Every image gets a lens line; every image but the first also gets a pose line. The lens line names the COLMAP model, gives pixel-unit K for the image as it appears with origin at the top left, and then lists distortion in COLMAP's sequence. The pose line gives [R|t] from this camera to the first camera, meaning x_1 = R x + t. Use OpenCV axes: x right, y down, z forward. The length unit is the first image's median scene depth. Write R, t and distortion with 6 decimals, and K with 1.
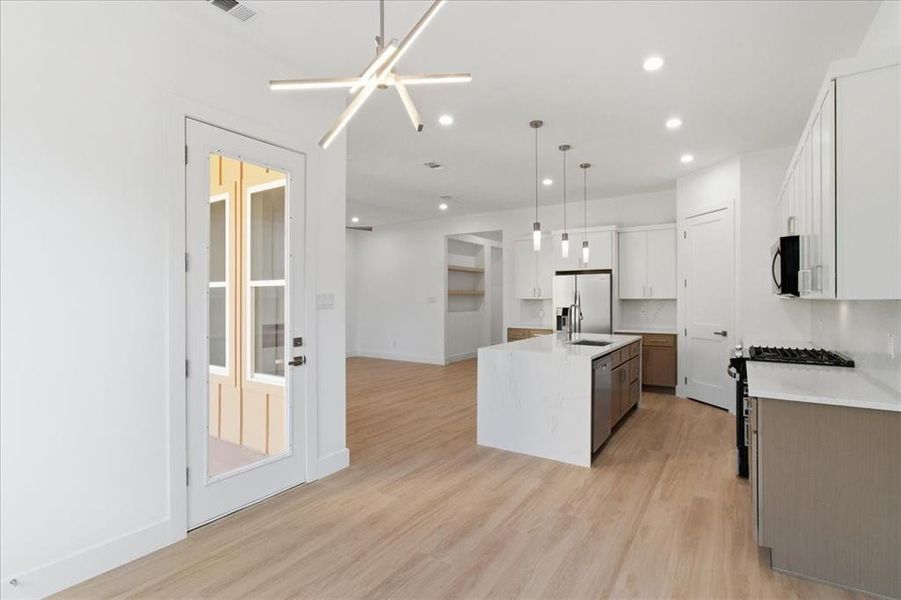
lens RADIAL K [[426.6, 0, 473.2], [0, 426.6, 294.2], [0, 0, 1]] dist [-0.000517, 0.000990]
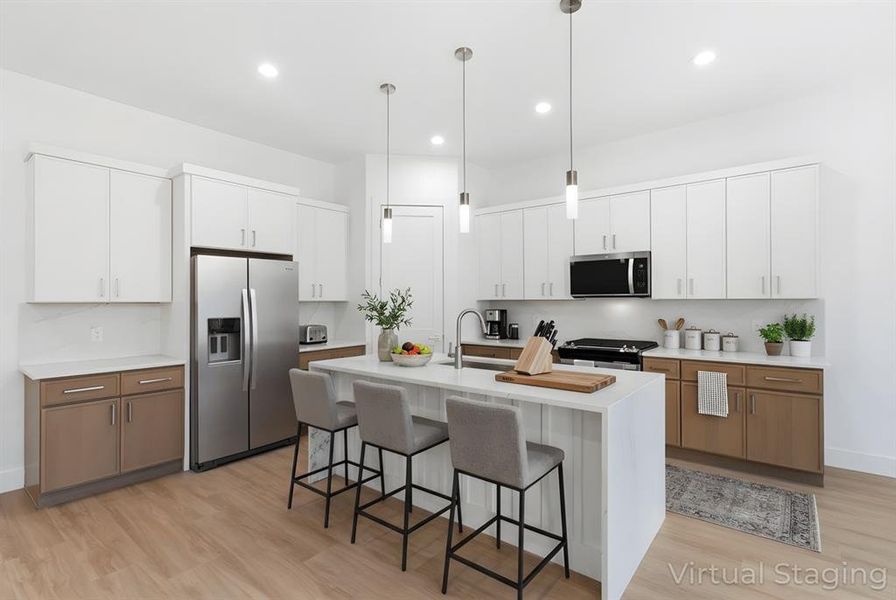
lens RADIAL K [[424.2, 0, 448.3], [0, 424.2, 298.6], [0, 0, 1]] dist [-0.000517, 0.000990]
pose [[0.116133, 0.002991, 0.993229, -0.311825], [-0.005460, 0.999982, -0.002373, 0.007850], [-0.993219, -0.005147, 0.116147, 0.756301]]
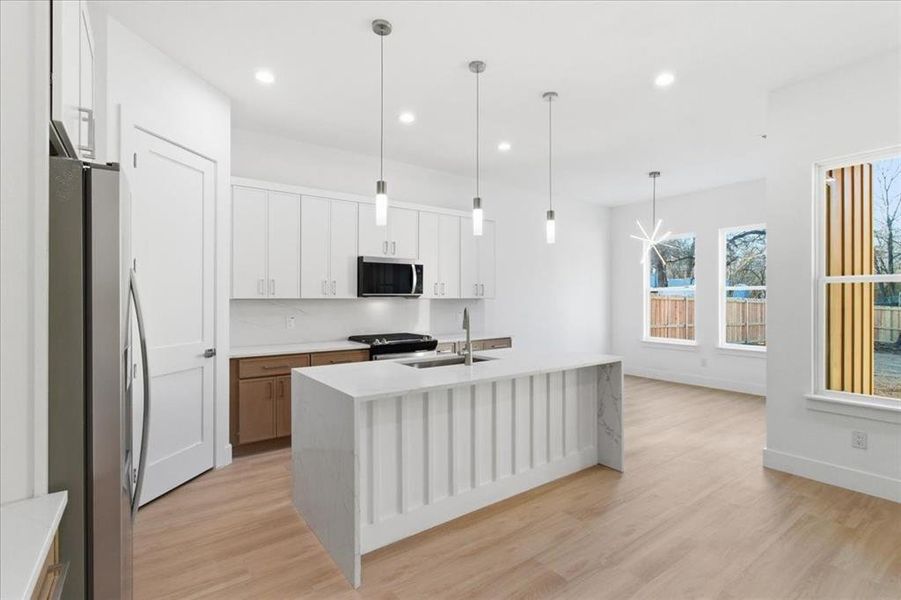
lens RADIAL K [[426.6, 0, 463.6], [0, 426.6, 302.1], [0, 0, 1]] dist [-0.000517, 0.000990]
pose [[-0.931431, -0.000078, 0.363917, -0.005127], [-0.000149, 1.000000, -0.000165, 0.012903], [-0.363917, -0.000208, -0.931431, 1.274334]]
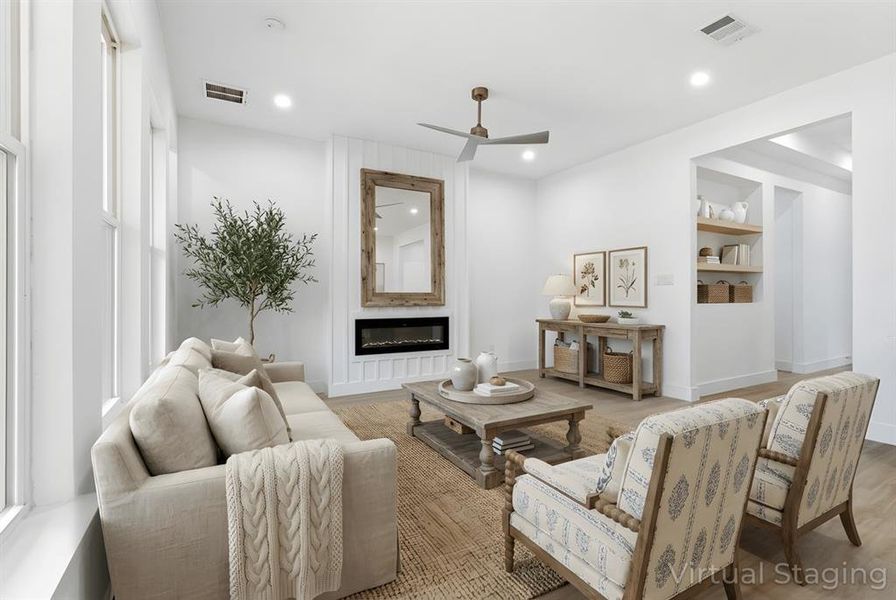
lens RADIAL K [[424.2, 0, 449.2], [0, 424.2, 296.1], [0, 0, 1]] dist [-0.000517, 0.000990]
pose [[0.874606, -0.004150, -0.484817, -0.112229], [0.008420, 0.999943, 0.006630, 0.041768], [0.484762, -0.009881, 0.874591, 0.582885]]
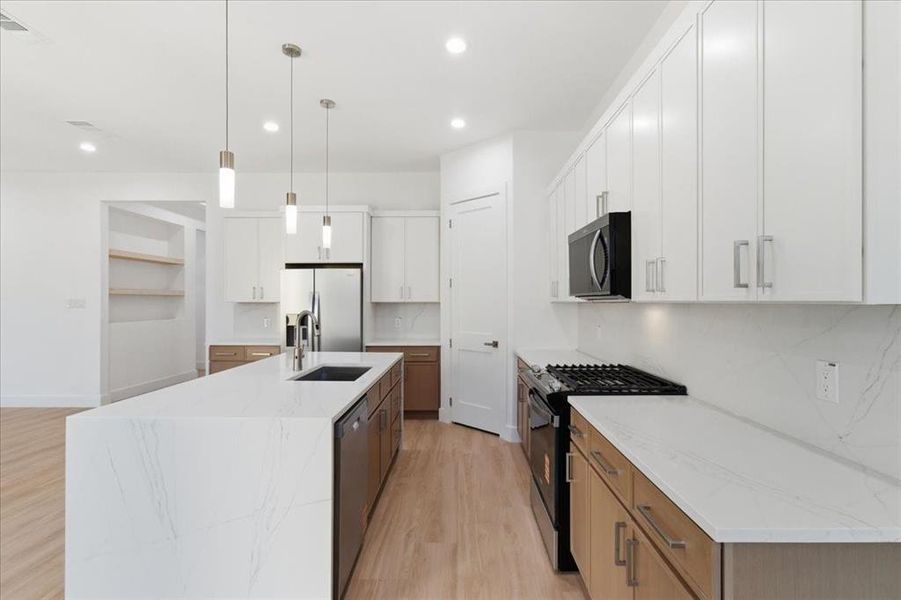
lens RADIAL K [[426.6, 0, 457.8], [0, 426.6, 304.9], [0, 0, 1]] dist [-0.000517, 0.000990]
pose [[0.854751, -0.002765, 0.519031, 0.081039], [-0.006343, 0.999855, 0.015773, 0.002930], [-0.519000, -0.016775, 0.854610, 0.284066]]
